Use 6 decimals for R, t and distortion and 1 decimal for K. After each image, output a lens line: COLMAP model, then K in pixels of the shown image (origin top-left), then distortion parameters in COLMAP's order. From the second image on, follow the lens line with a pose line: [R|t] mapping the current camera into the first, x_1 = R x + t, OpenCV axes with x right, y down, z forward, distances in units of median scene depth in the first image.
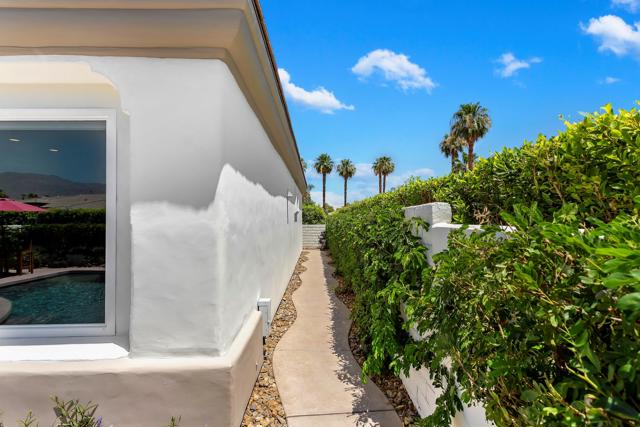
lens RADIAL K [[312.5, 0, 320.0], [0, 312.5, 213.5], [0, 0, 1]] dist [-0.002842, -0.000800]
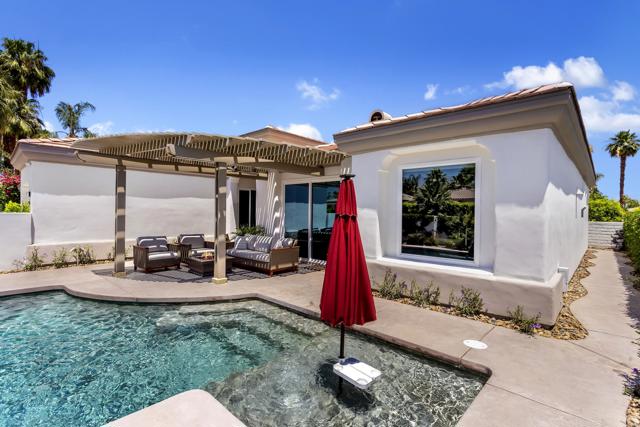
lens RADIAL K [[312.5, 0, 320.0], [0, 312.5, 213.5], [0, 0, 1]] dist [-0.002842, -0.000800]
pose [[0.727805, 0.025722, -0.685302, -0.004471], [-0.011265, 0.999610, 0.025556, -0.002227], [0.685692, -0.010879, 0.727811, -0.336313]]
